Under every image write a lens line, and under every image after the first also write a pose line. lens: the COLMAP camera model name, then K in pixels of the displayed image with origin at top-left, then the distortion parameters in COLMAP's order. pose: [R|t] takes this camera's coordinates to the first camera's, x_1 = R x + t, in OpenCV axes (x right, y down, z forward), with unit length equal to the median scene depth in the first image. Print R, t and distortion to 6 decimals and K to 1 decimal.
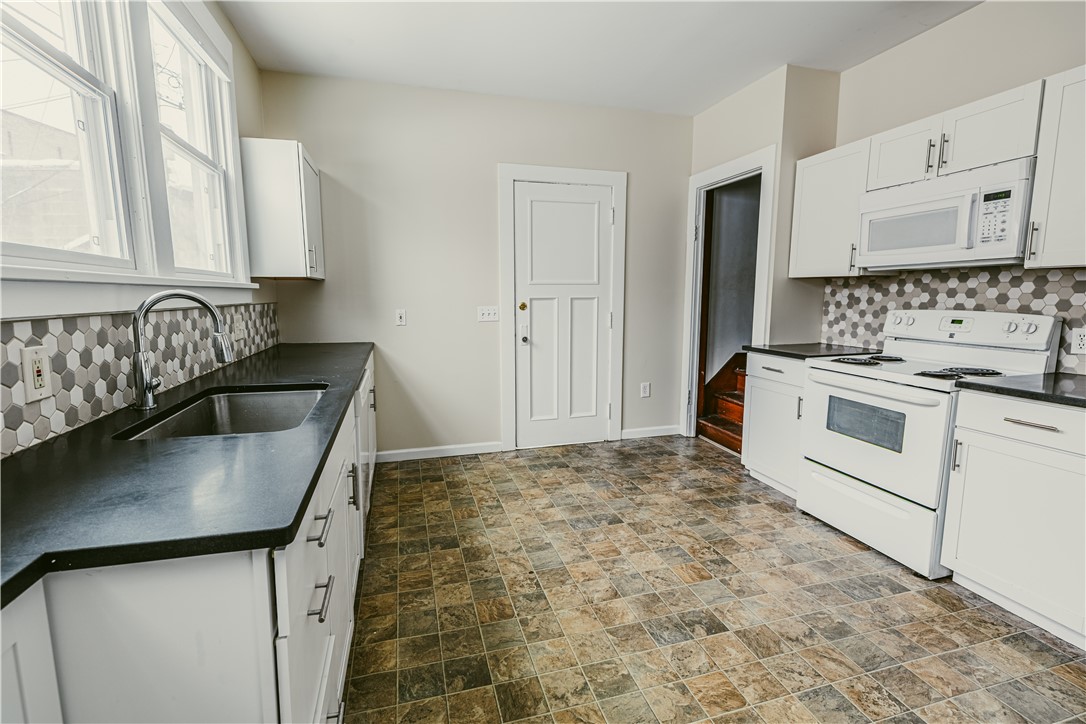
lens RADIAL K [[486.2, 0, 537.6], [0, 486.2, 360.0], [0, 0, 1]] dist [-0.004941, 0.000893]
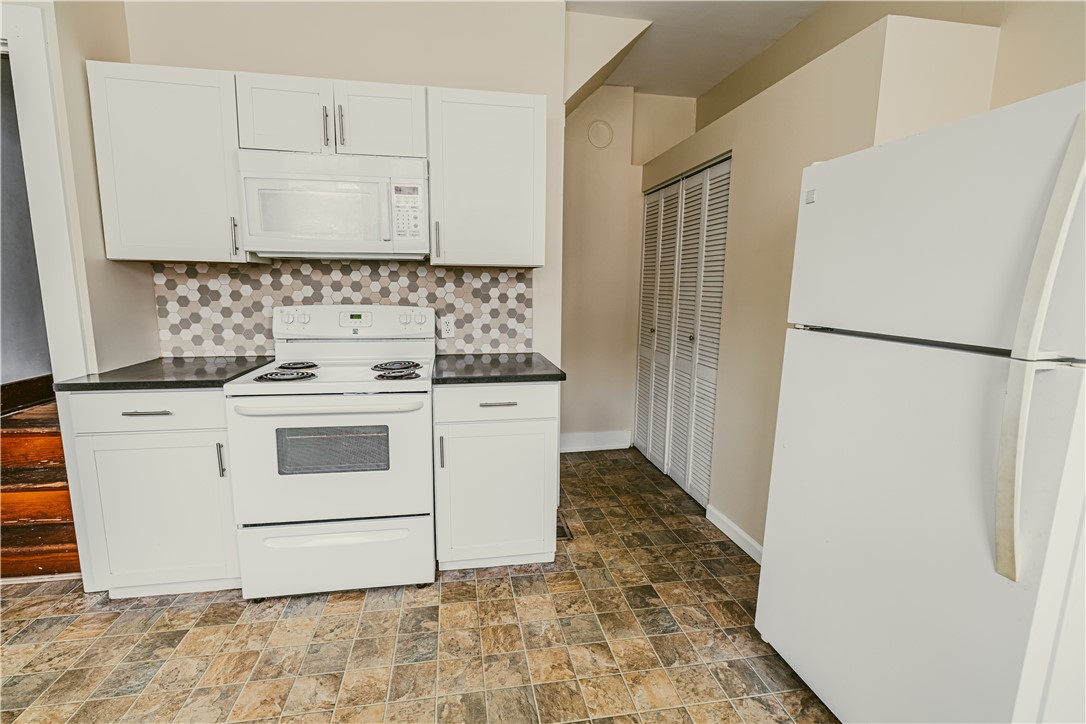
lens RADIAL K [[486.2, 0, 537.6], [0, 486.2, 360.0], [0, 0, 1]] dist [-0.004941, 0.000893]
pose [[0.097125, -0.145775, 0.984539, -0.055183], [0.124663, 0.983207, 0.133280, -0.077257], [-0.987434, 0.109790, 0.113667, 0.542680]]
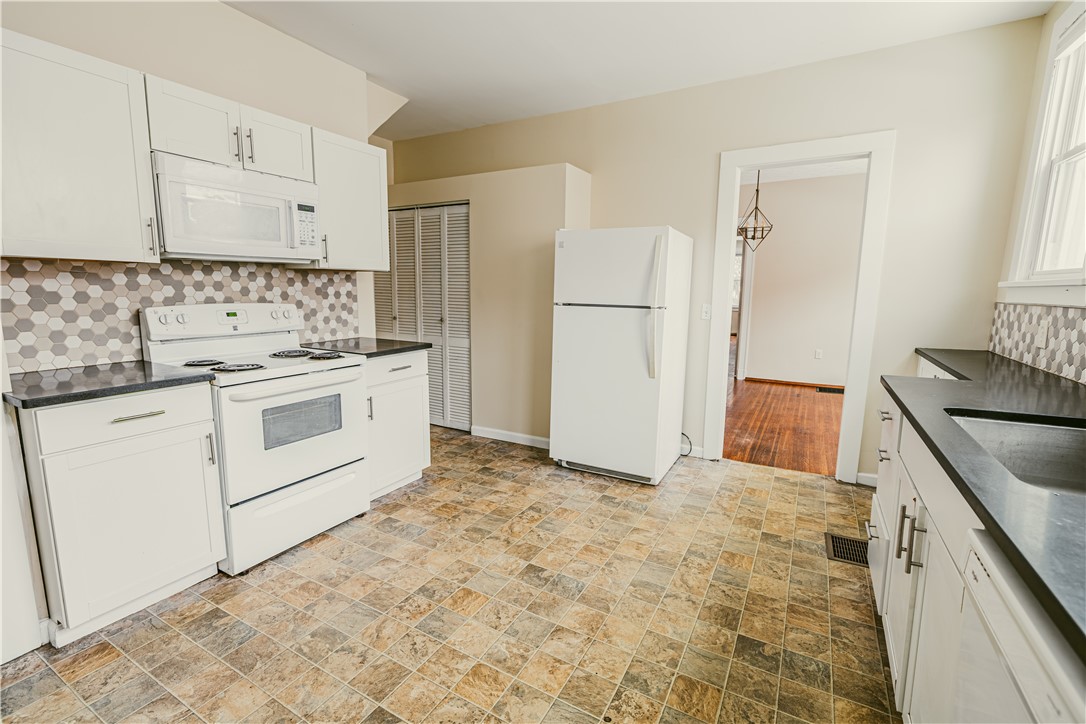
lens RADIAL K [[486.2, 0, 537.6], [0, 486.2, 360.0], [0, 0, 1]] dist [-0.004941, 0.000893]
pose [[-0.702676, -0.109838, 0.702981, -0.314846], [0.090360, 0.966237, 0.241291, -0.173433], [-0.705749, 0.233071, -0.669026, 1.242738]]
